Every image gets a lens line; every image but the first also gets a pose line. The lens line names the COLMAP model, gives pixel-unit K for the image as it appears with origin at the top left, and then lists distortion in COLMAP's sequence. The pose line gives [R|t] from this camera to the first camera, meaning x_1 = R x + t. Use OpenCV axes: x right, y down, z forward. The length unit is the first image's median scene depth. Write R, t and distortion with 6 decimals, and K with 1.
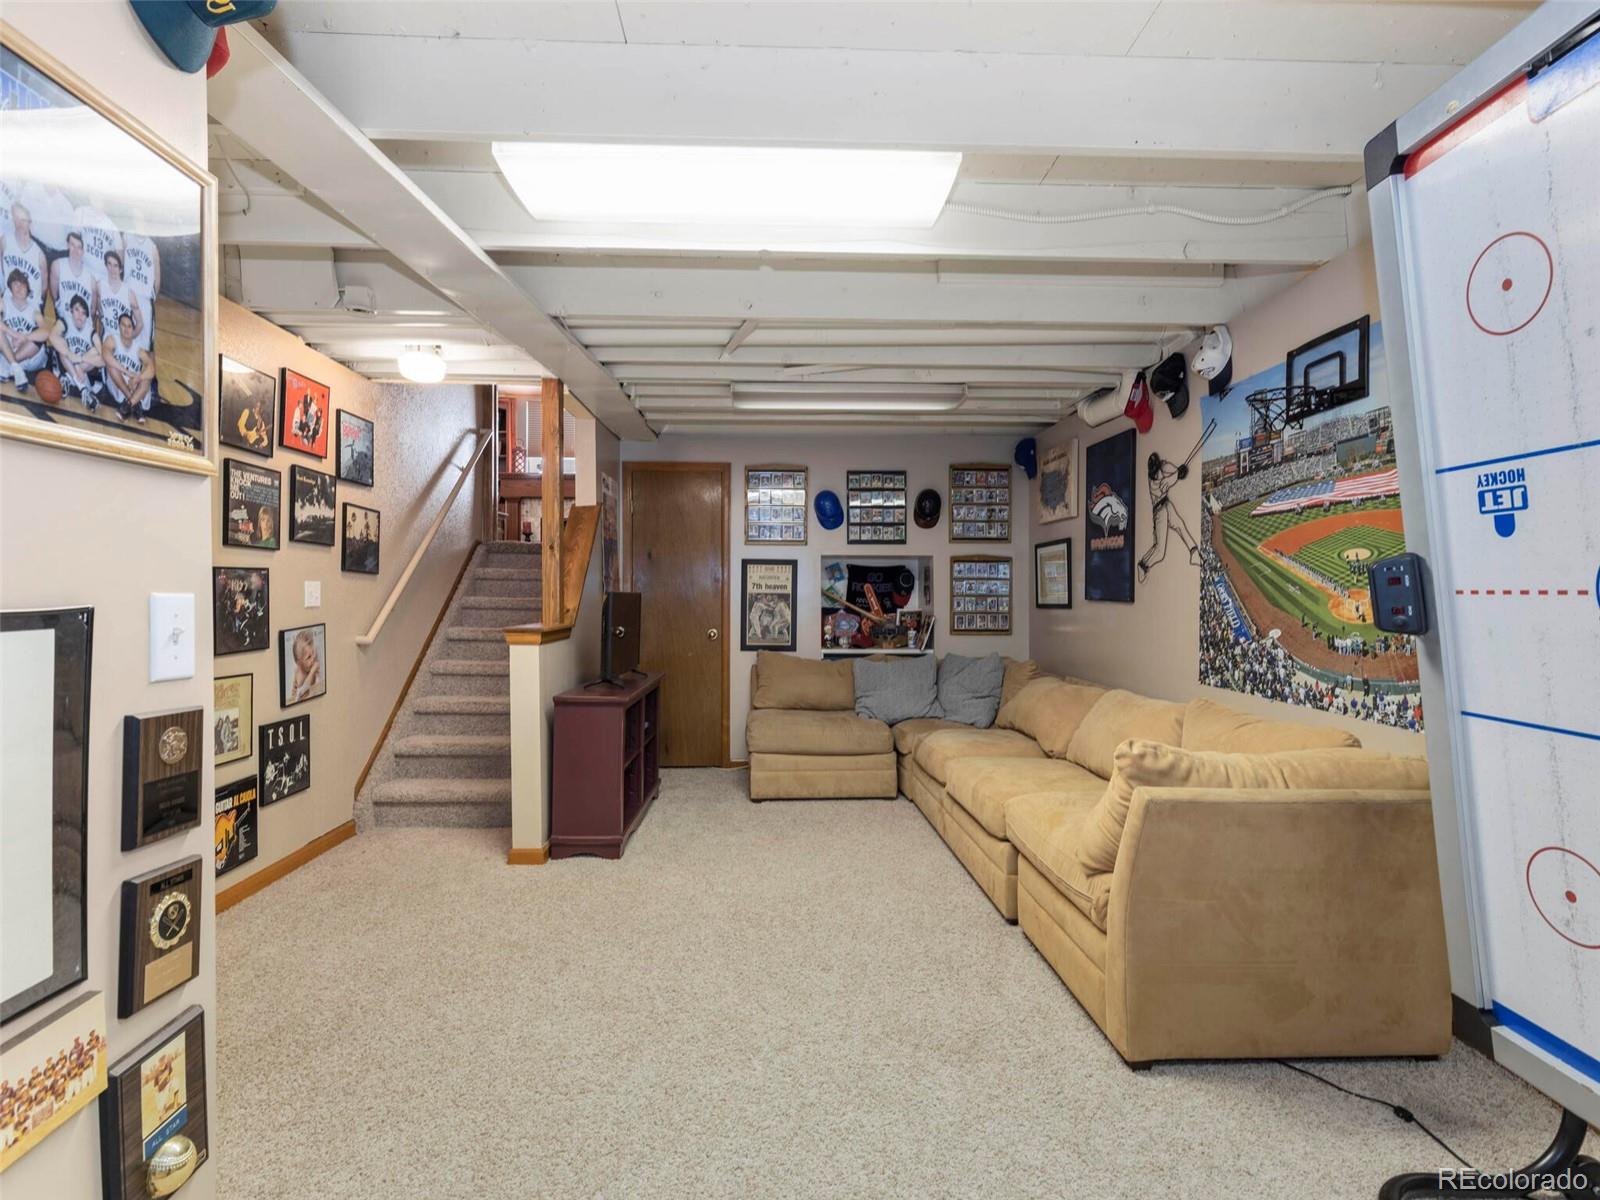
lens RADIAL K [[823.4, 0, 807.4], [0, 823.4, 592.9], [0, 0, 1]] dist [0.005167, -0.002292]
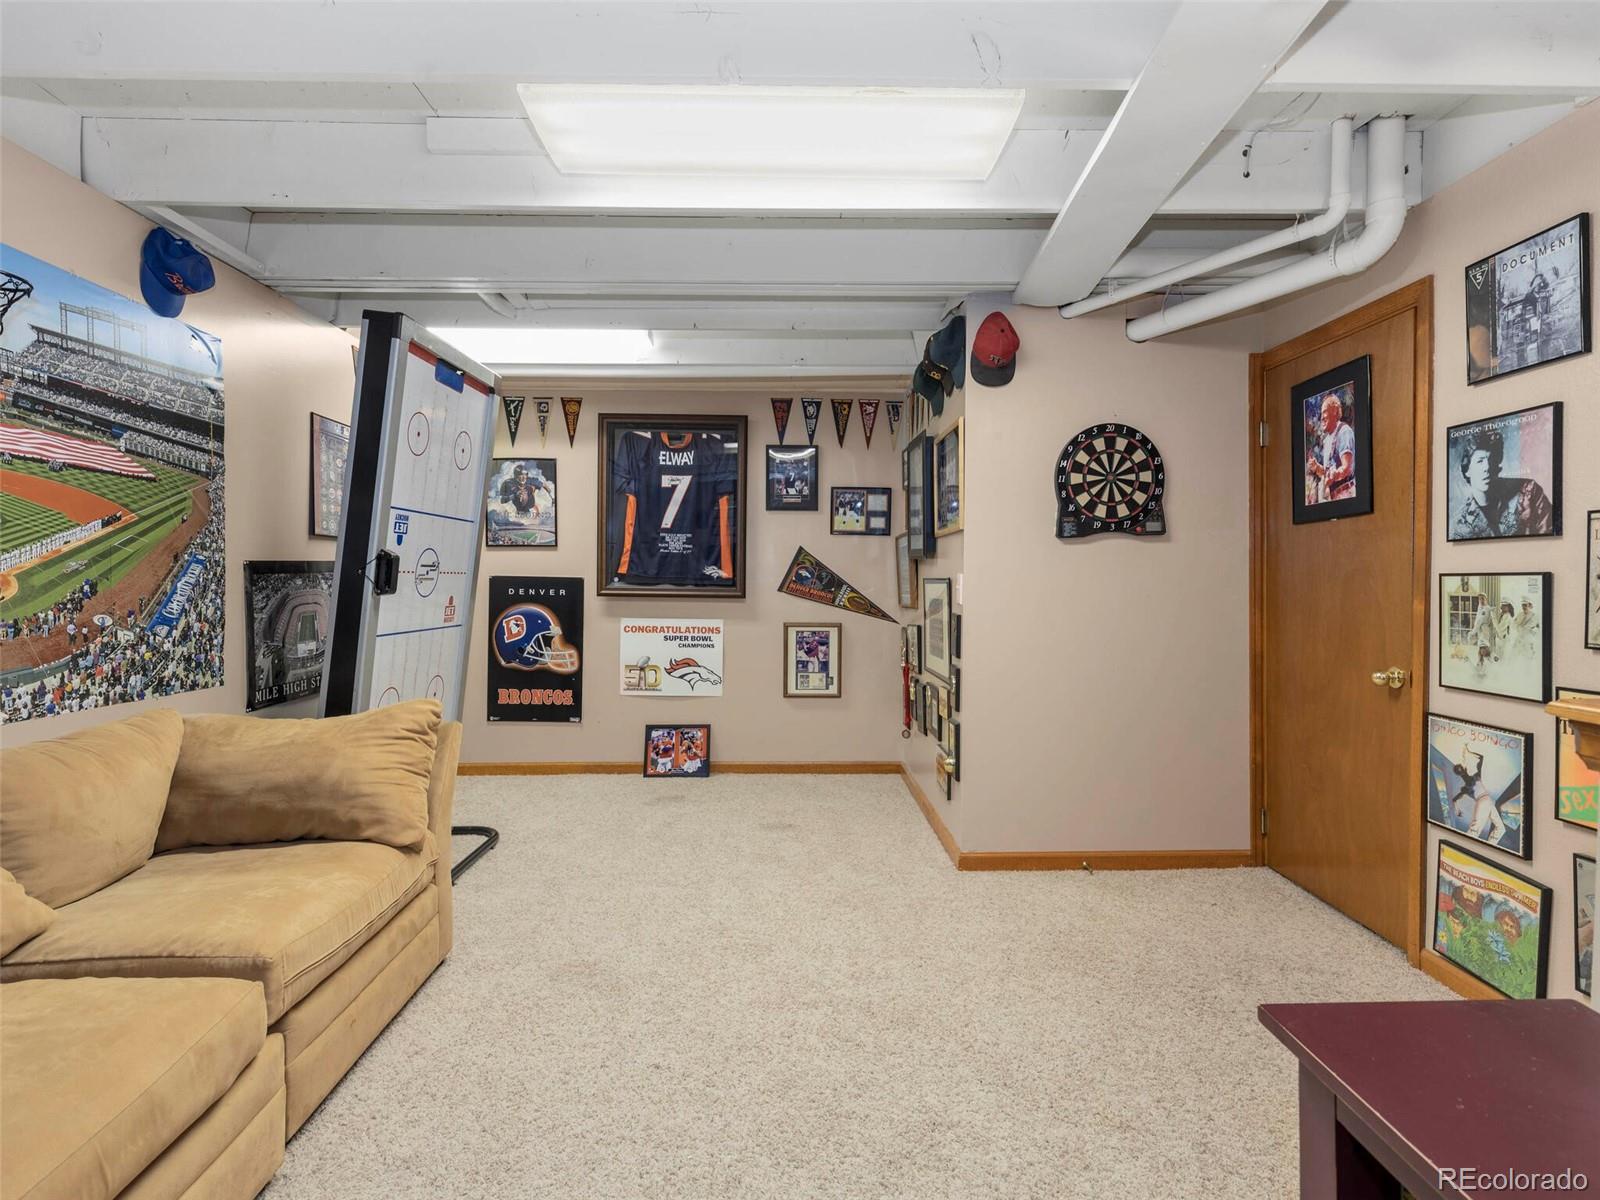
lens RADIAL K [[823.4, 0, 807.4], [0, 823.4, 592.9], [0, 0, 1]] dist [0.005167, -0.002292]
pose [[-0.999885, -0.001897, 0.015025, -0.140108], [-0.001625, 0.999835, 0.018100, 0.008346], [-0.015057, 0.018073, -0.999723, 1.886308]]
